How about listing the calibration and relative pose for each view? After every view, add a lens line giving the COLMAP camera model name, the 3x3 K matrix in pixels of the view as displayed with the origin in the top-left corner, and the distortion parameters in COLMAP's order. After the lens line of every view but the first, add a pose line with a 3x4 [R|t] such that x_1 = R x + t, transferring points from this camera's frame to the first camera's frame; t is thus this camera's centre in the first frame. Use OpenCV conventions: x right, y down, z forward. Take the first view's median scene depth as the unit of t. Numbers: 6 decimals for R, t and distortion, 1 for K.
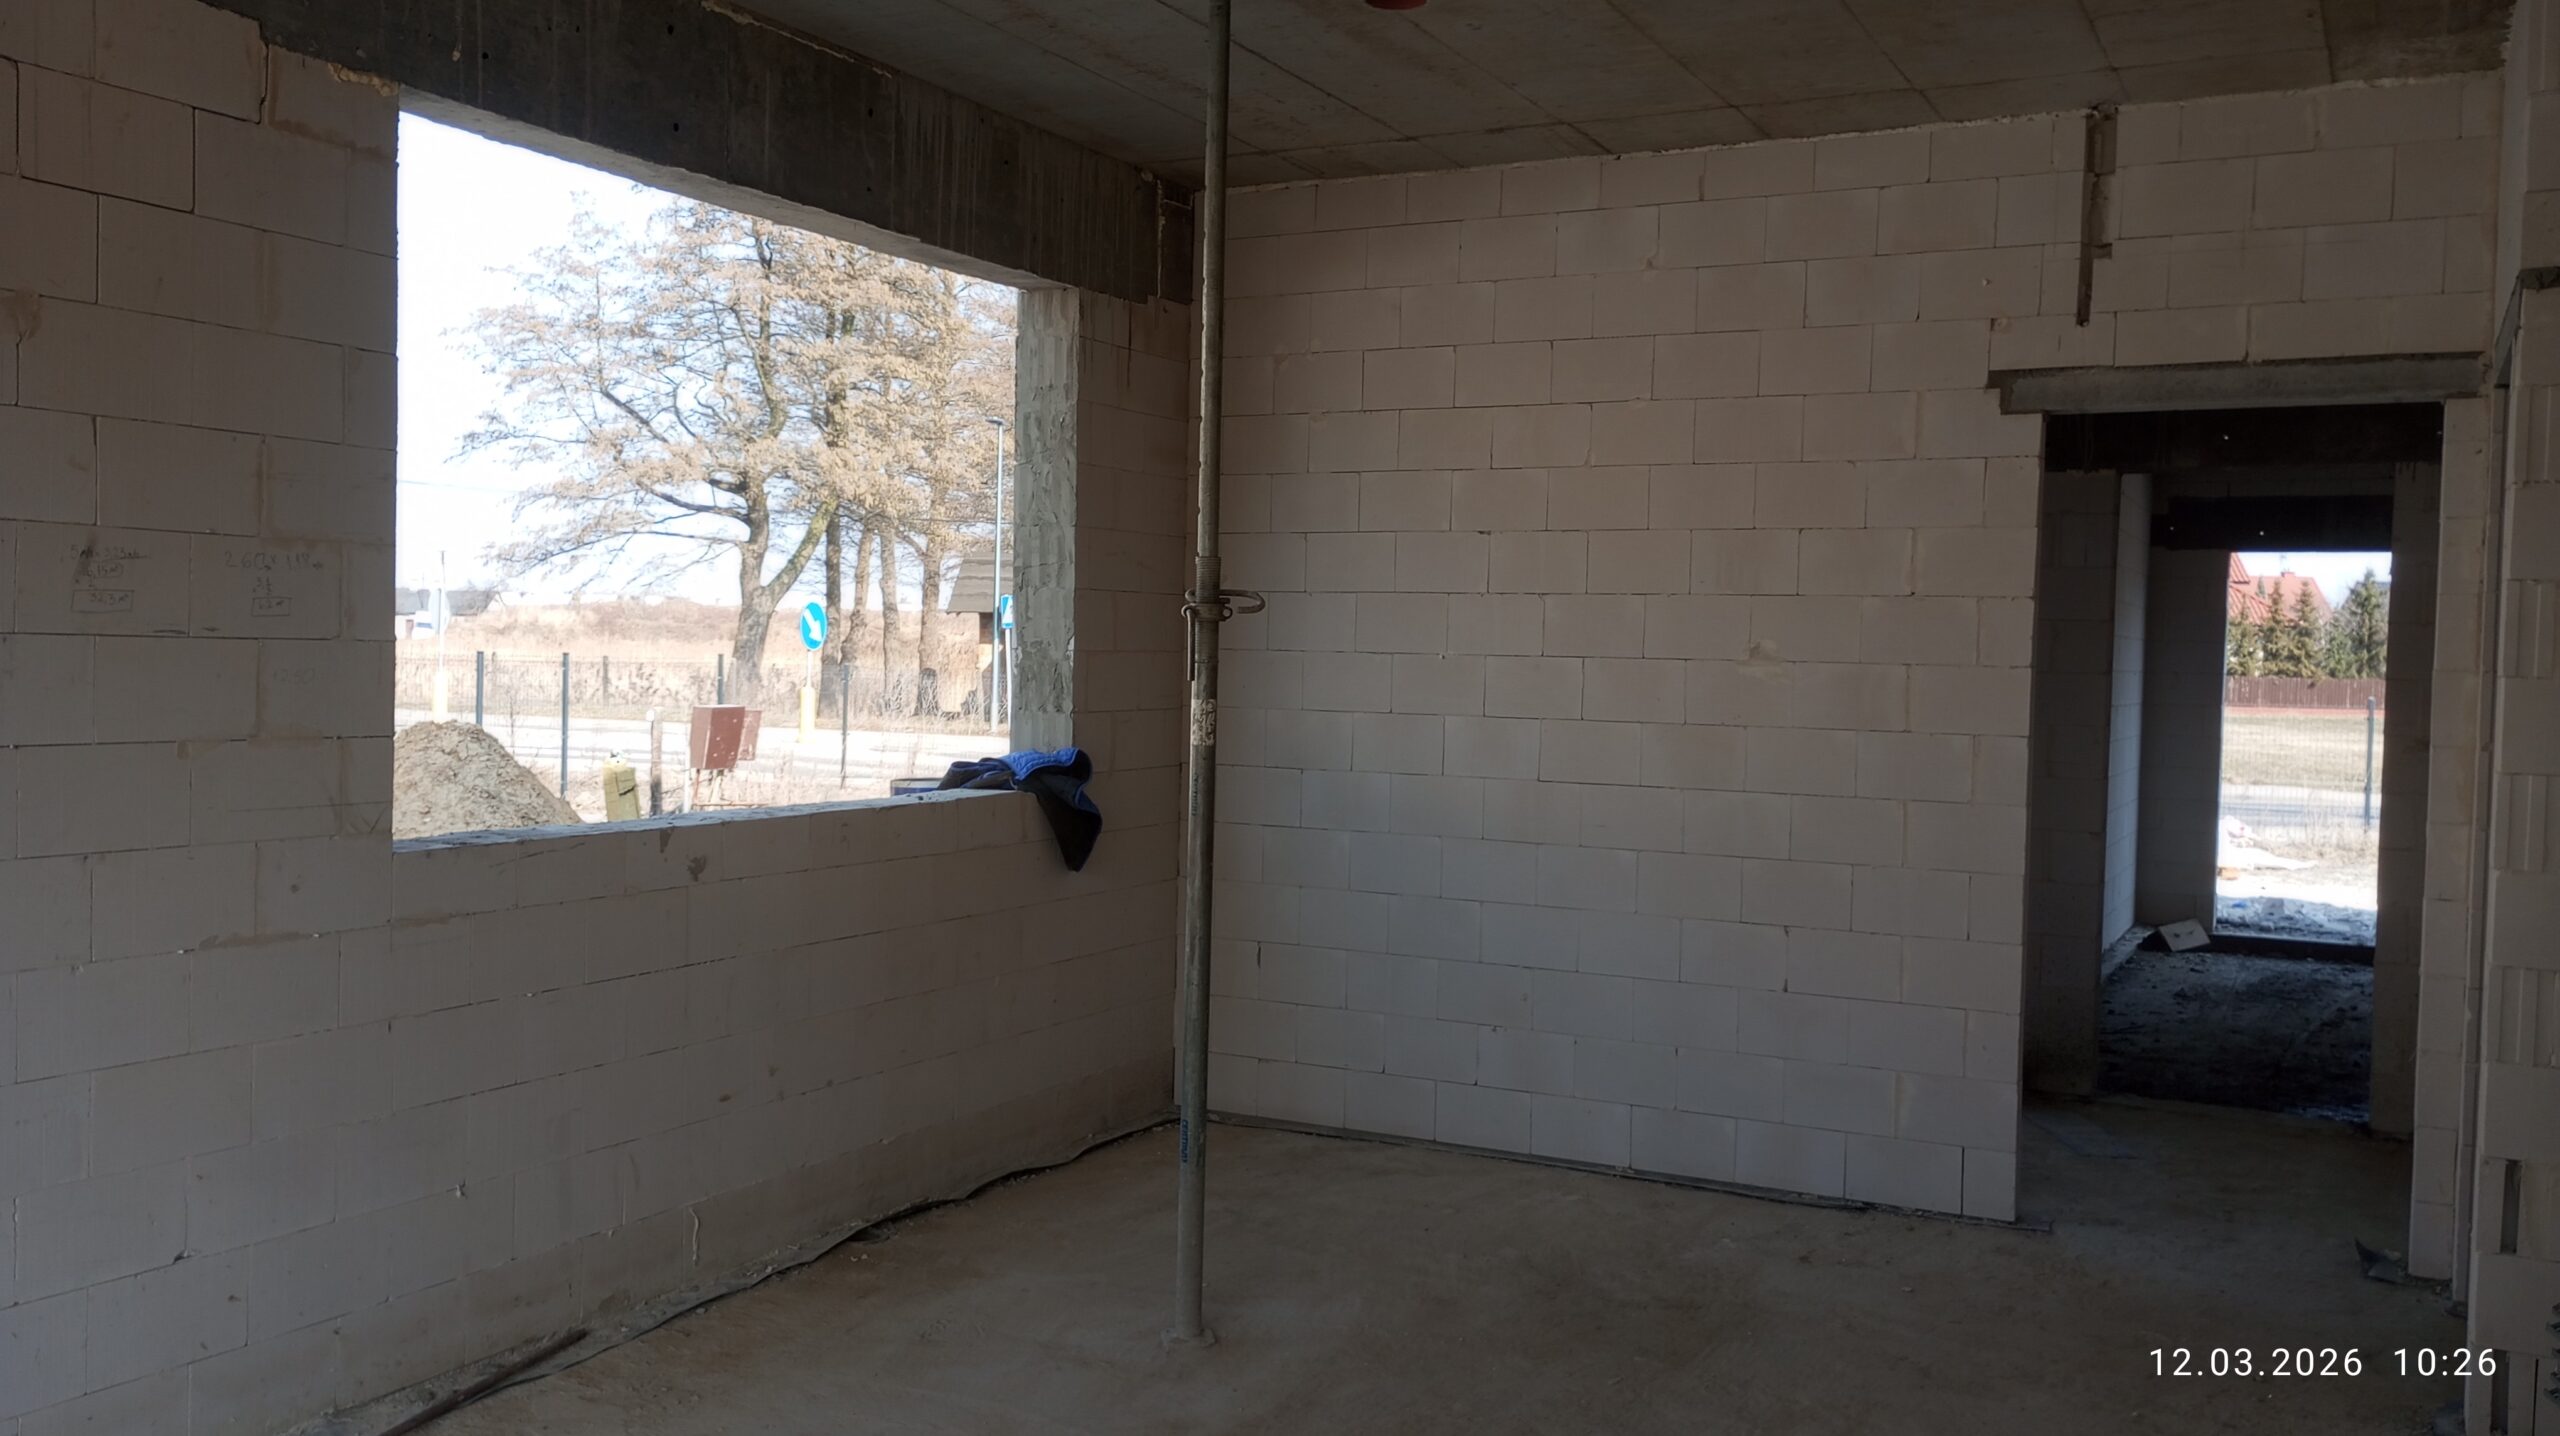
lens RADIAL K [[2152.8, 0, 1269.9], [0, 2152.8, 720.6], [0, 0, 1]] dist [0.046003, -0.055320]
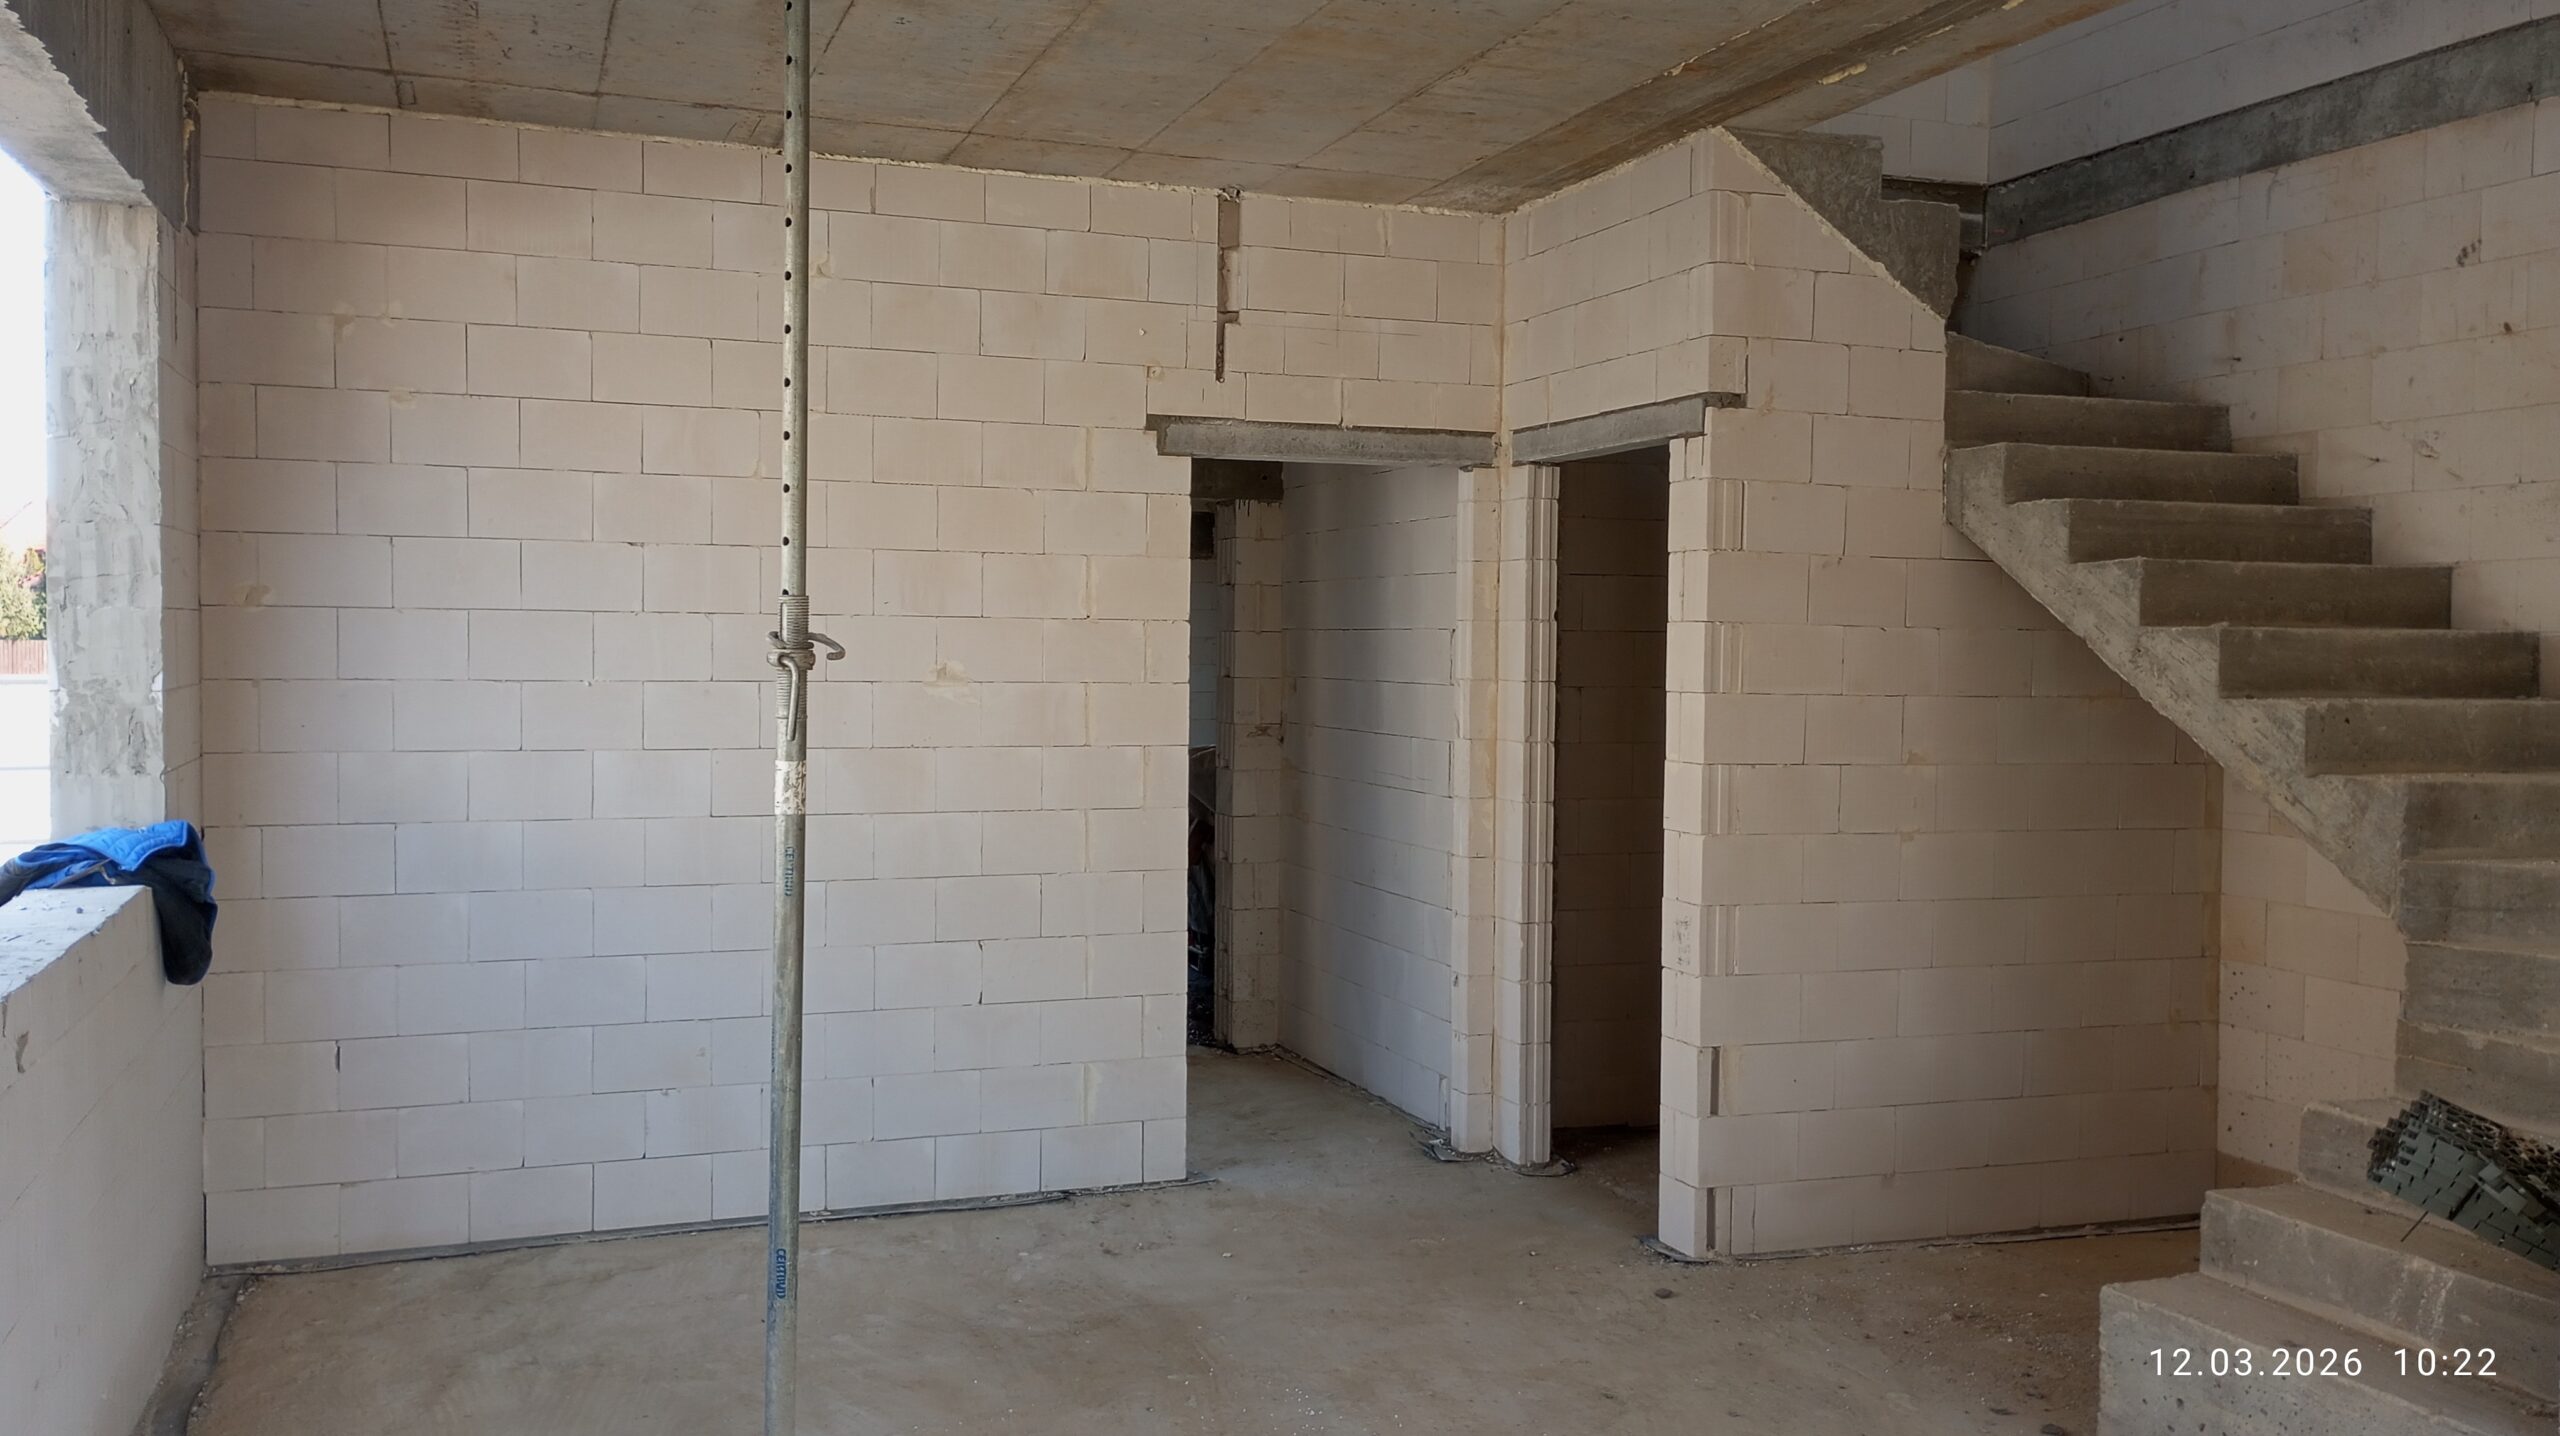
lens RADIAL K [[2152.8, 0, 1271.3], [0, 2152.8, 724.4], [0, 0, 1]] dist [0.046003, -0.055320]
pose [[0.653744, -0.044171, 0.755426, -0.440159], [0.028630, 0.999024, 0.033638, -0.037763], [-0.756174, -0.000363, 0.654370, 0.227839]]
